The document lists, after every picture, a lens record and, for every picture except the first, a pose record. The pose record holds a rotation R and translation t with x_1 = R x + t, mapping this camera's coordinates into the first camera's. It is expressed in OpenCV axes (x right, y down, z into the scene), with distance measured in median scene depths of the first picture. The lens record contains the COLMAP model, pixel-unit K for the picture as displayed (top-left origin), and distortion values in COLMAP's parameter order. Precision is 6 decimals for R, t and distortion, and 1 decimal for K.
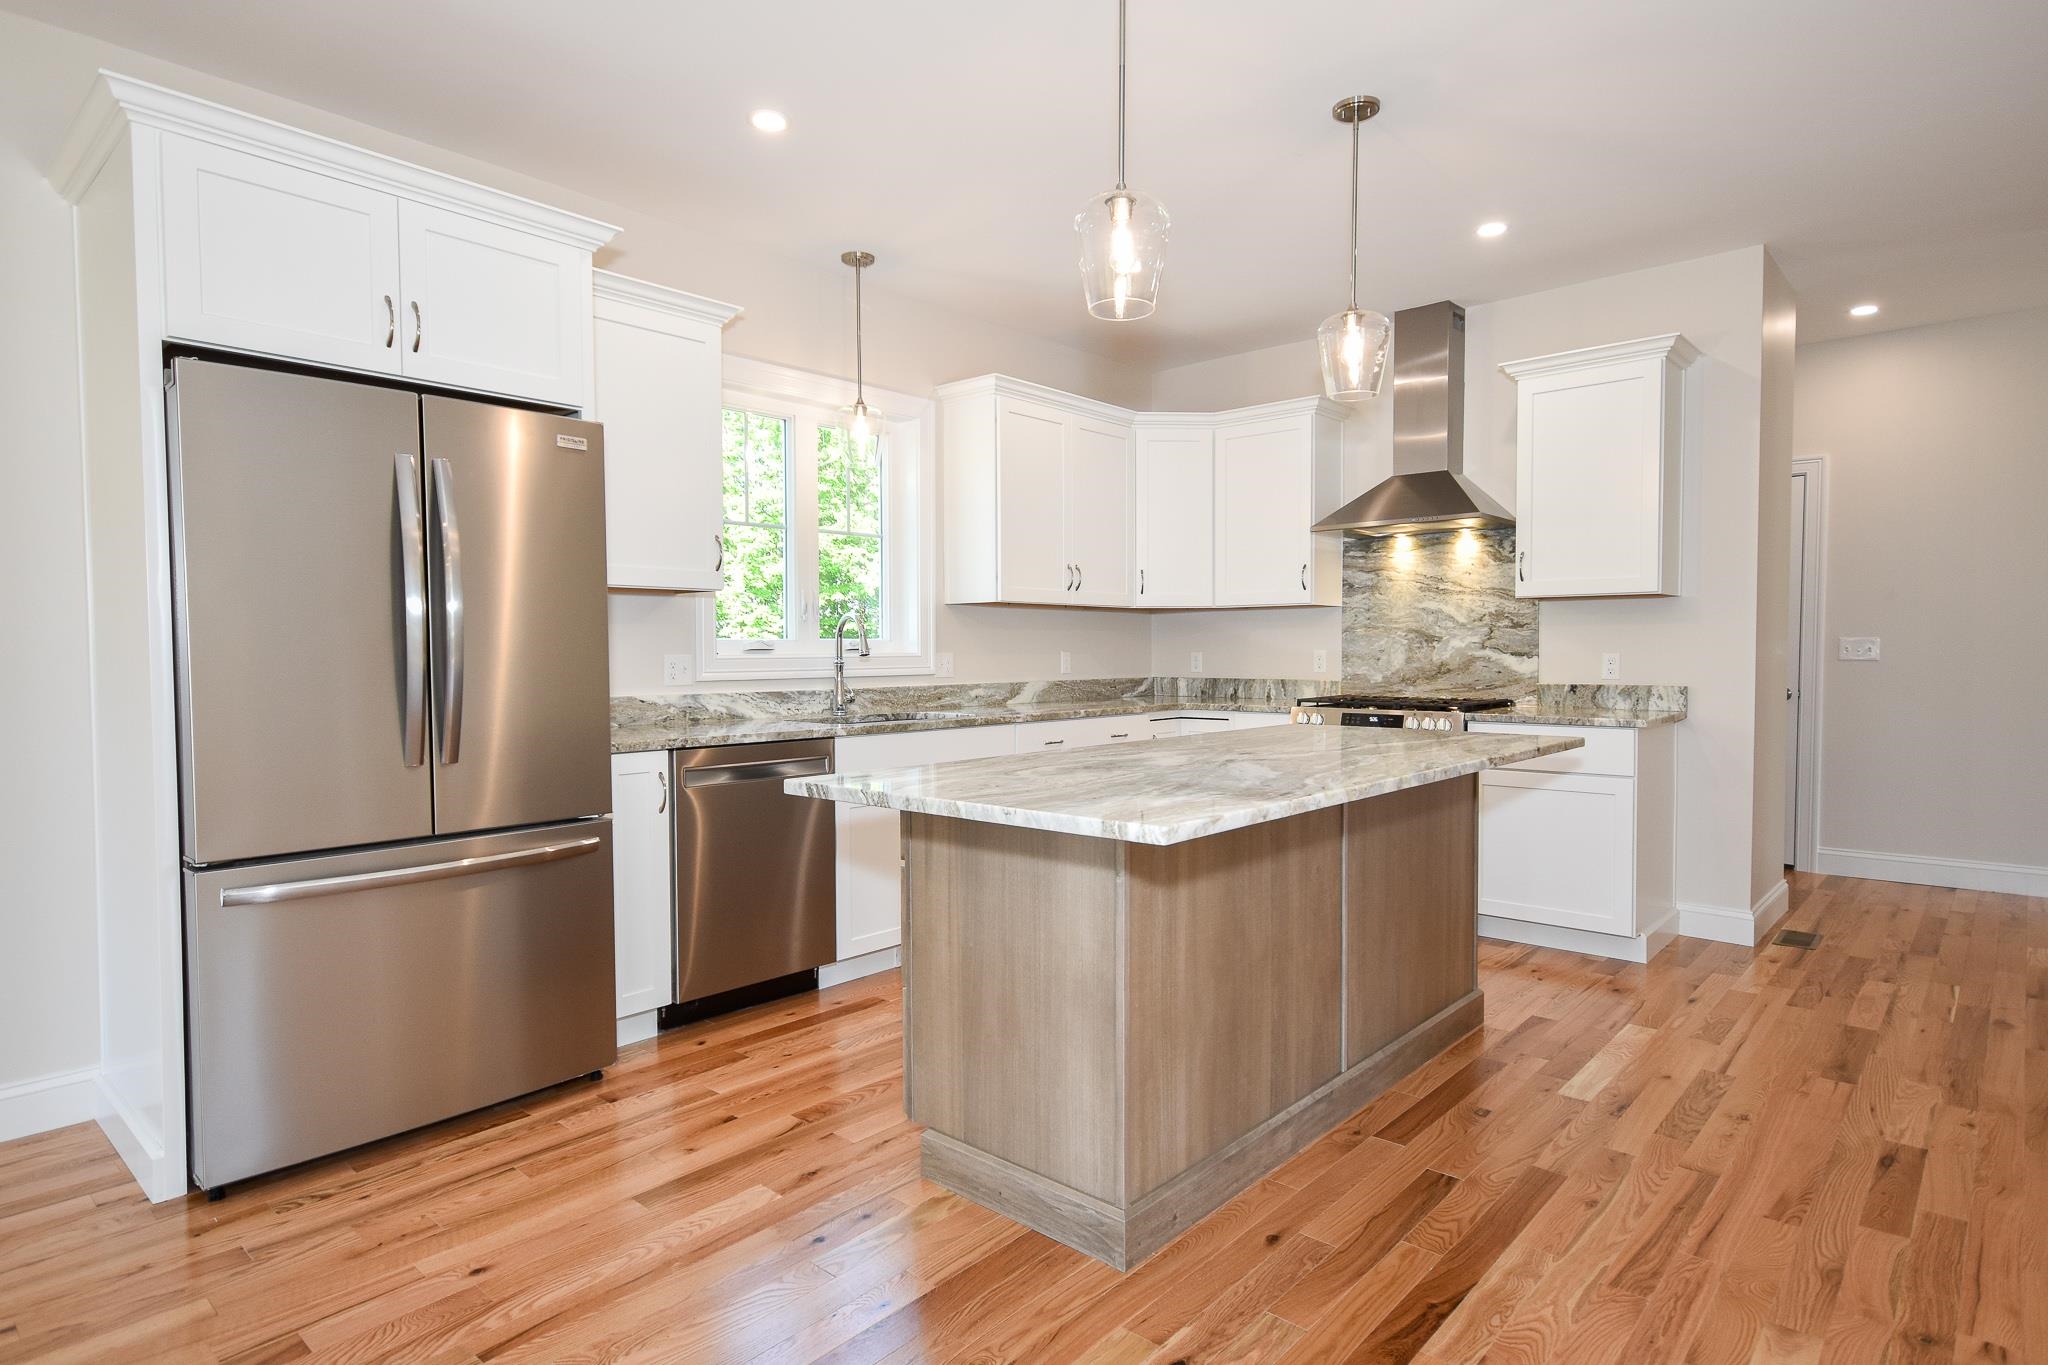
lens RADIAL K [[1113.8, 0, 1030.4], [0, 1113.8, 680.4], [0, 0, 1]] dist [0.016971, 0.001390]
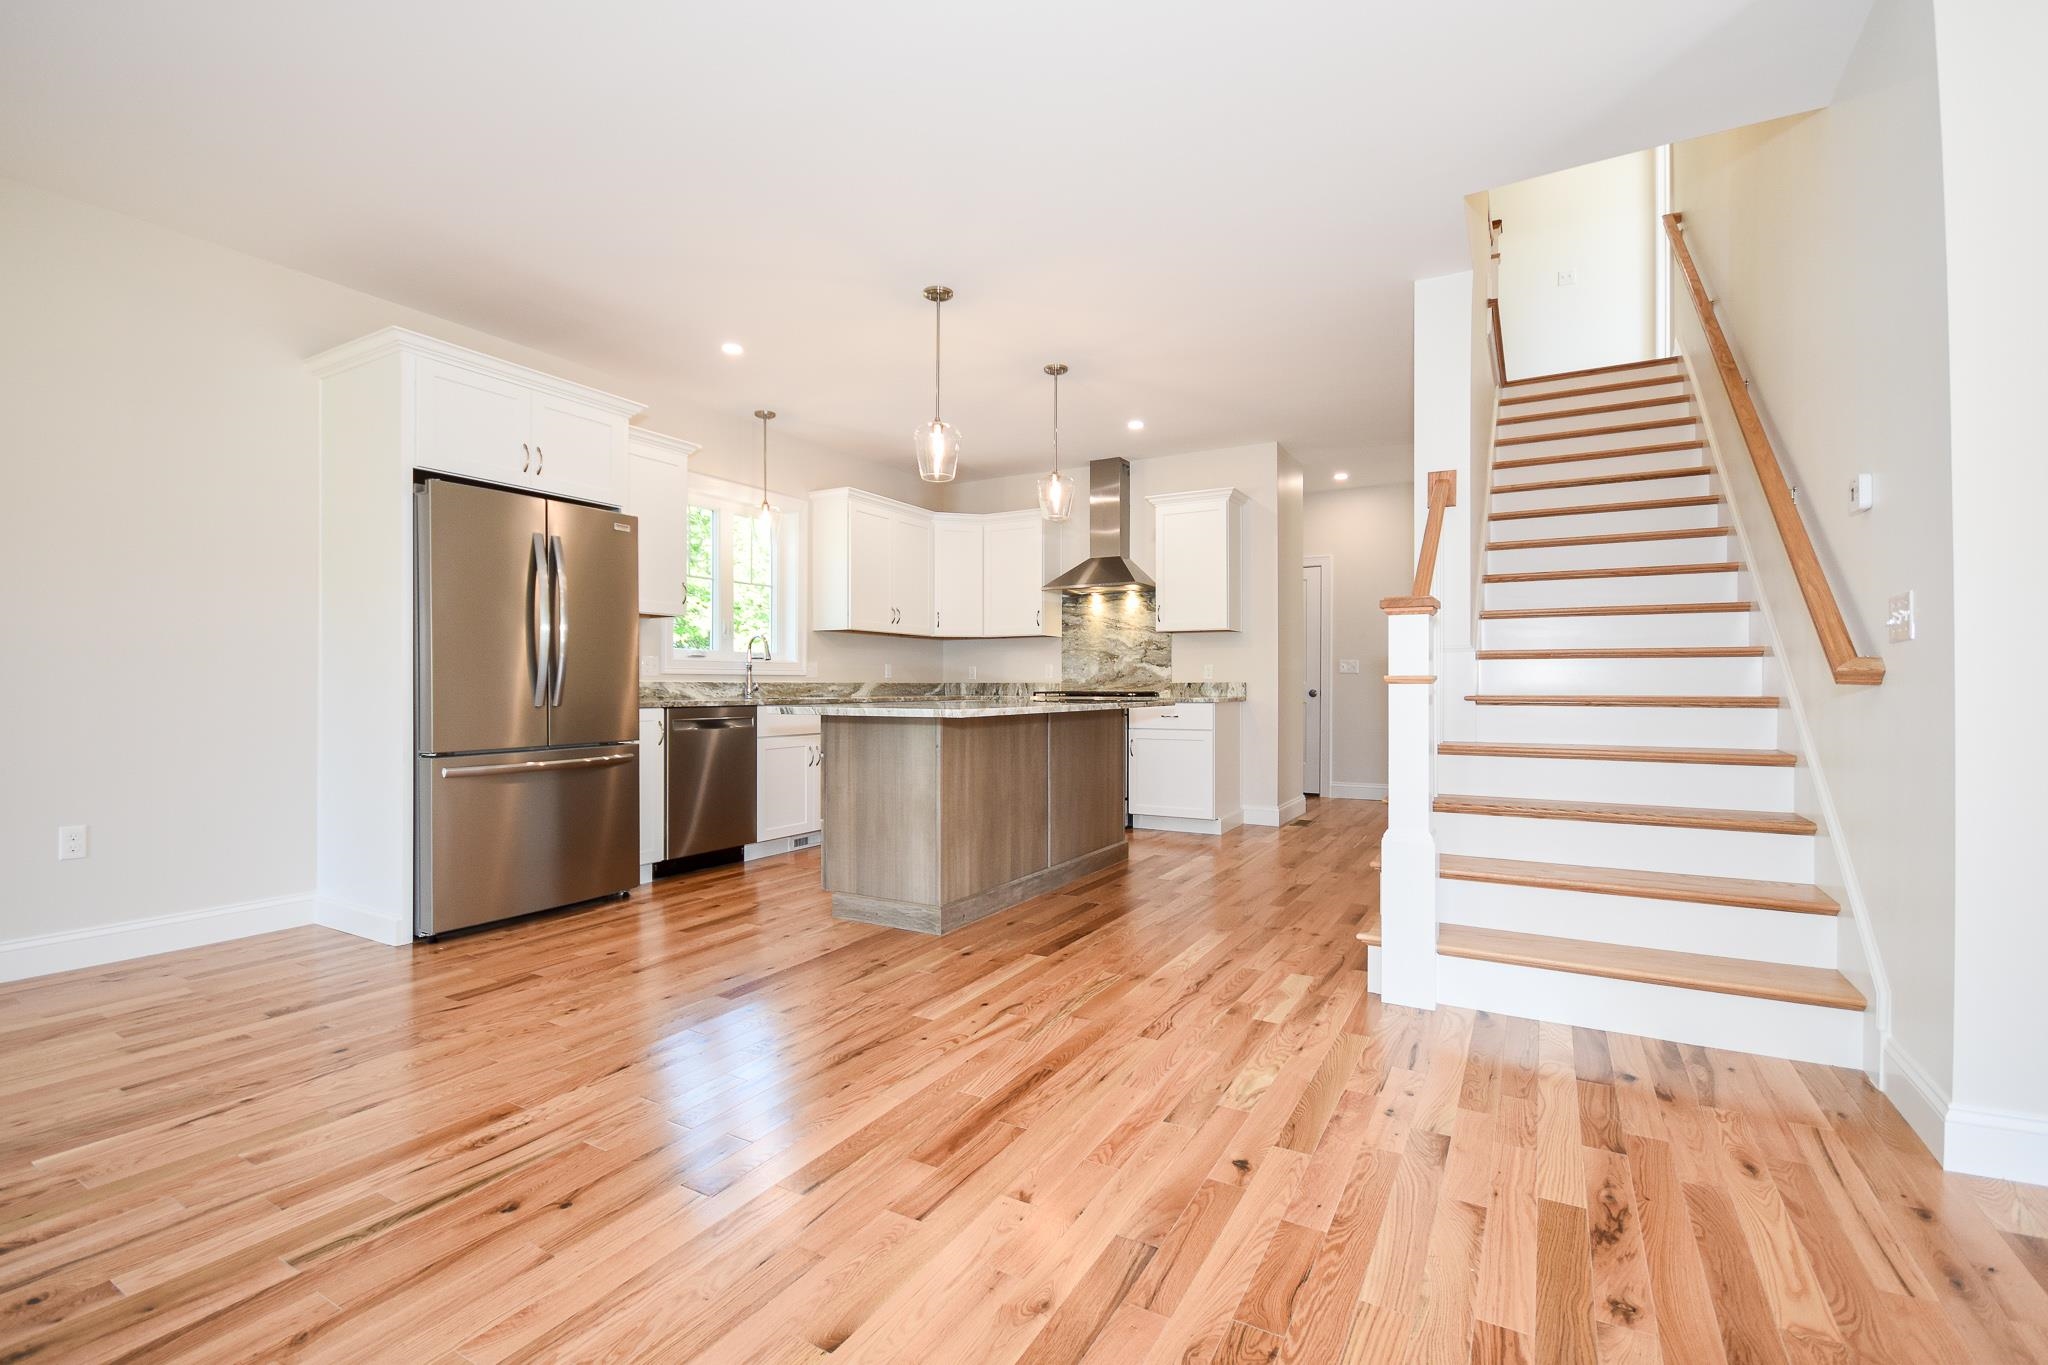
lens RADIAL K [[909.4, 0, 1025.9], [0, 909.4, 685.0], [0, 0, 1]] dist [0.003949, -0.008864]
pose [[0.978304, 0.003933, 0.207137, -0.050257], [0.002085, 0.999582, -0.028827, 0.046753], [-0.207164, 0.028633, 0.977887, -0.314797]]
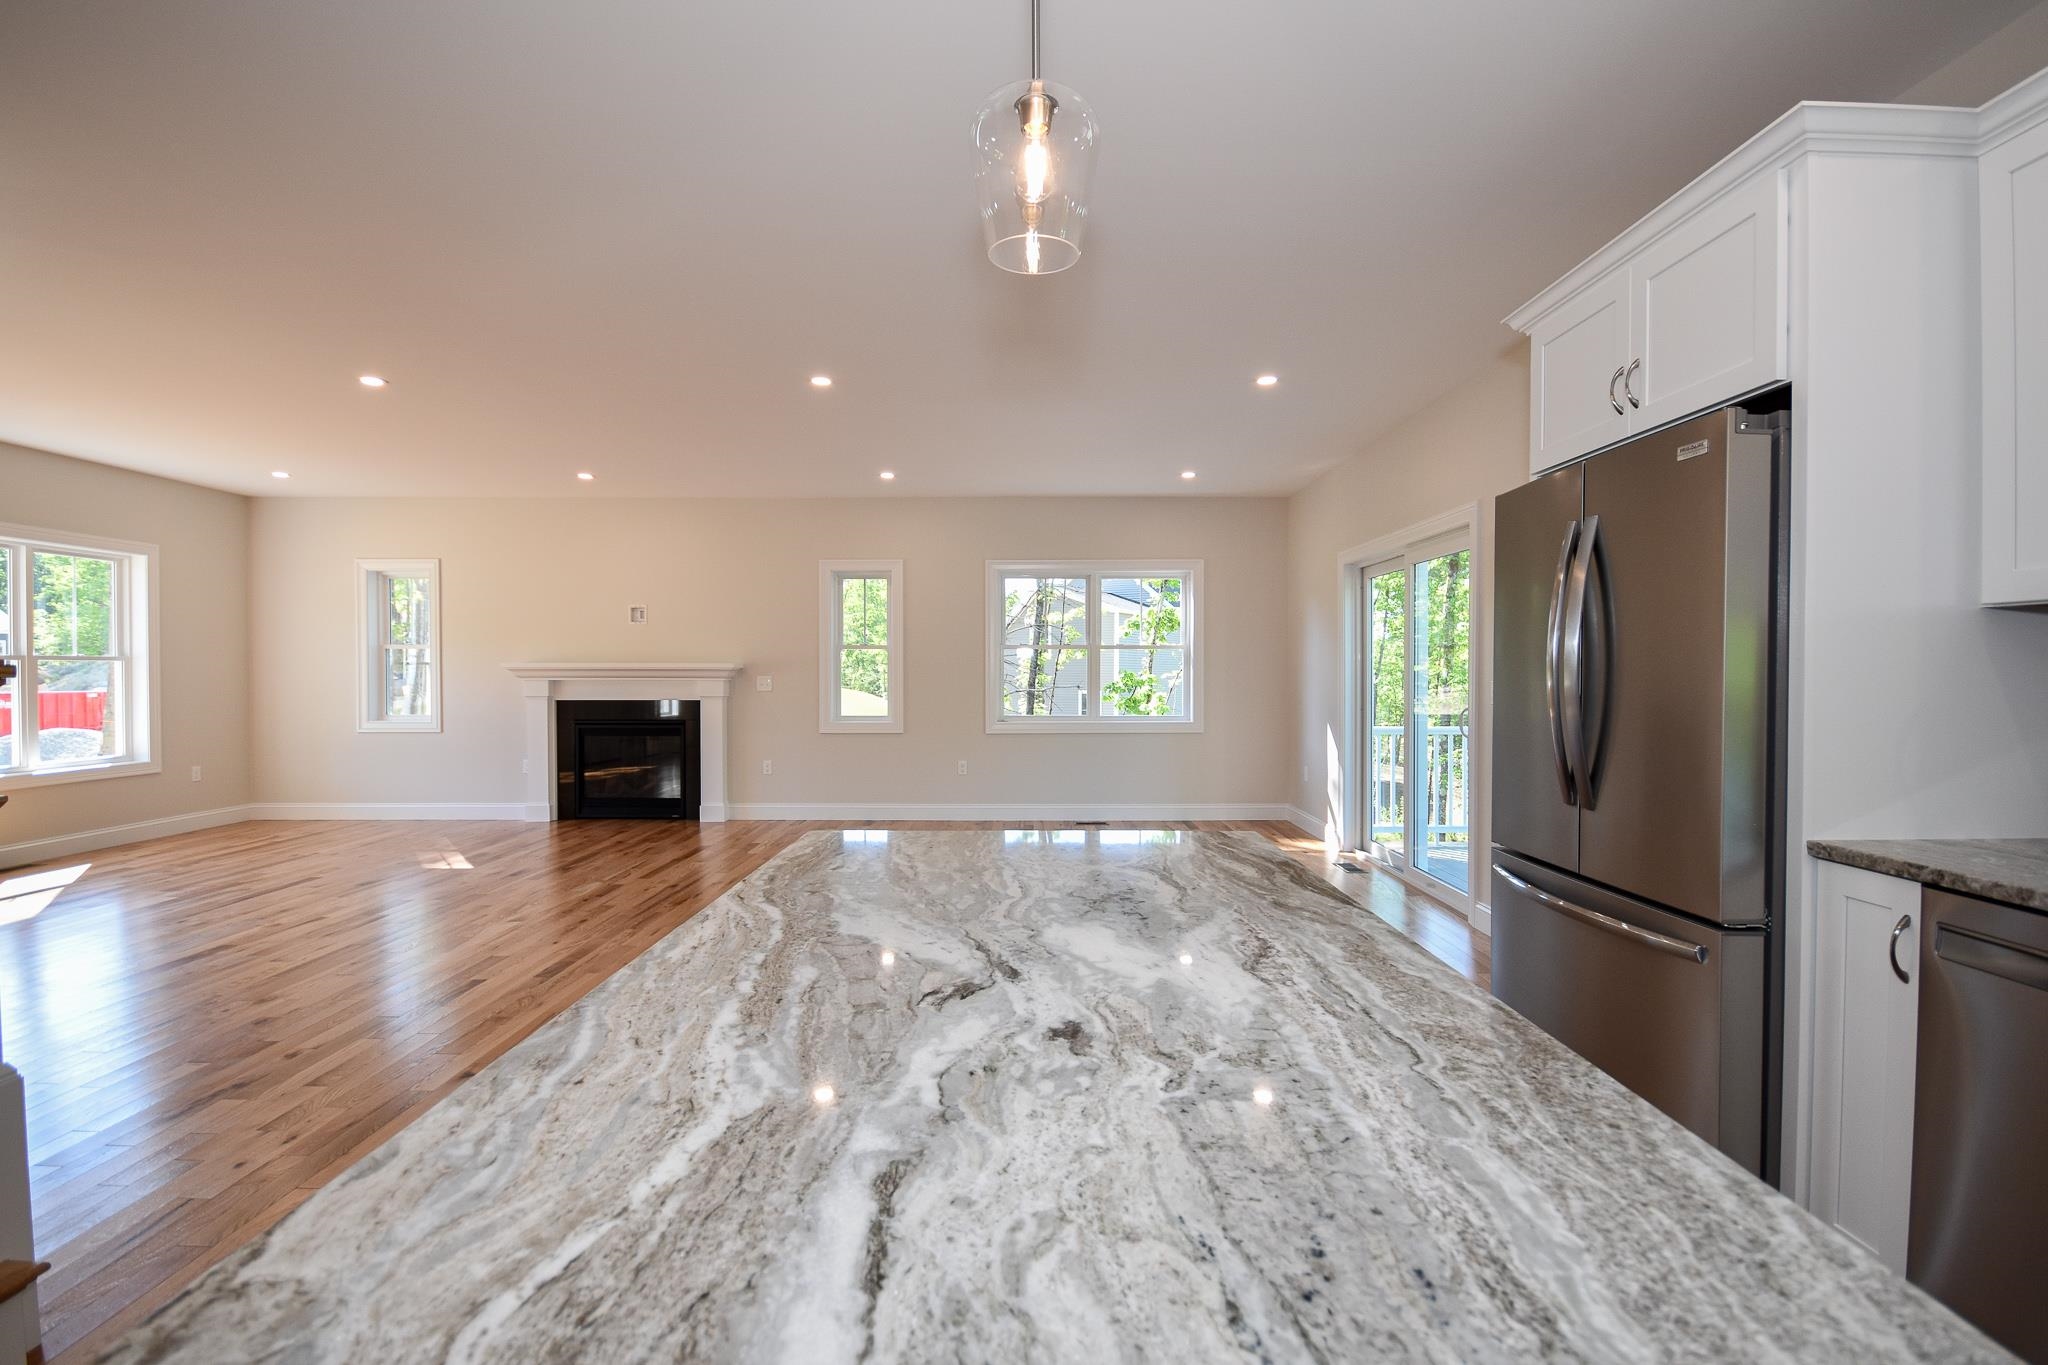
lens RADIAL K [[909.4, 0, 1023.0], [0, 909.4, 685.3], [0, 0, 1]] dist [0.003949, -0.008864]
pose [[-0.748755, 0.014339, -0.662692, 0.235923], [-0.016600, 0.999047, 0.040372, -0.036190], [0.662639, 0.041229, -0.747803, 0.704081]]
